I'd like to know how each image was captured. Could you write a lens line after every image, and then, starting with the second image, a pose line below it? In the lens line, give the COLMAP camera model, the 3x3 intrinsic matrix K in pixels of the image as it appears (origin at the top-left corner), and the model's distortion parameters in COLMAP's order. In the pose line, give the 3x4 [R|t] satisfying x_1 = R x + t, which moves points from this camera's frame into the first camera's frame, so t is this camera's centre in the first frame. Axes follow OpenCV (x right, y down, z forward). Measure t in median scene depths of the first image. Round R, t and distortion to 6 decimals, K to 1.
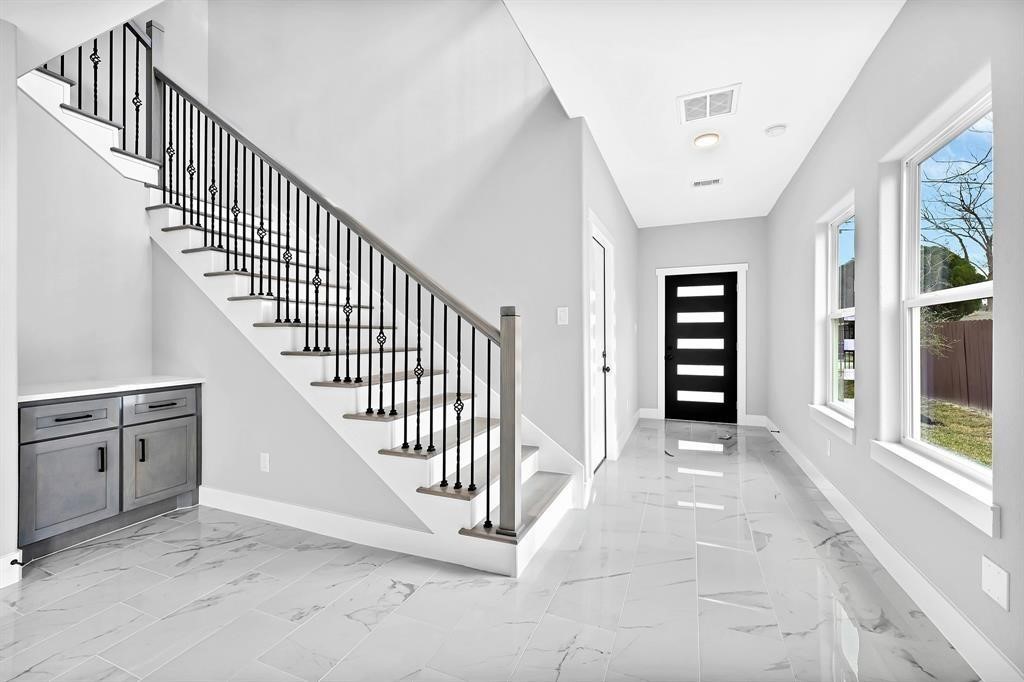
lens RADIAL K [[421.1, 0, 519.6], [0, 421.1, 336.1], [0, 0, 1]] dist [0.003132, 0.000218]
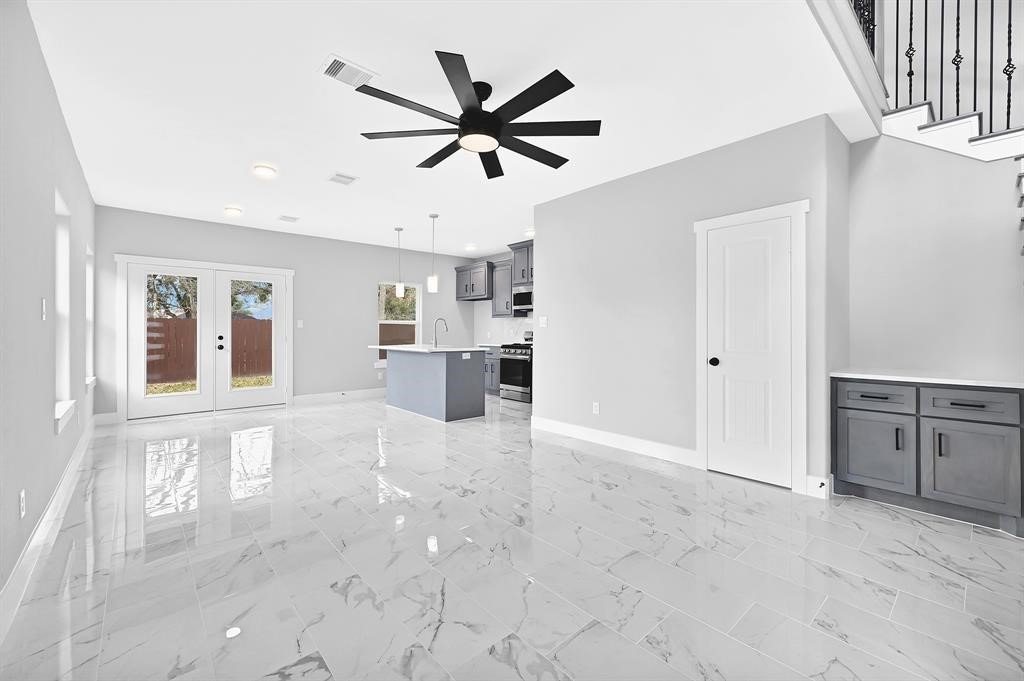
lens RADIAL K [[421.1, 0, 520.6], [0, 421.1, 331.8], [0, 0, 1]] dist [0.003132, 0.000218]
pose [[-0.443922, 0.012712, -0.895975, 0.472794], [0.000775, 0.999904, 0.013803, -0.012142], [0.896065, 0.005433, -0.443890, 0.596248]]
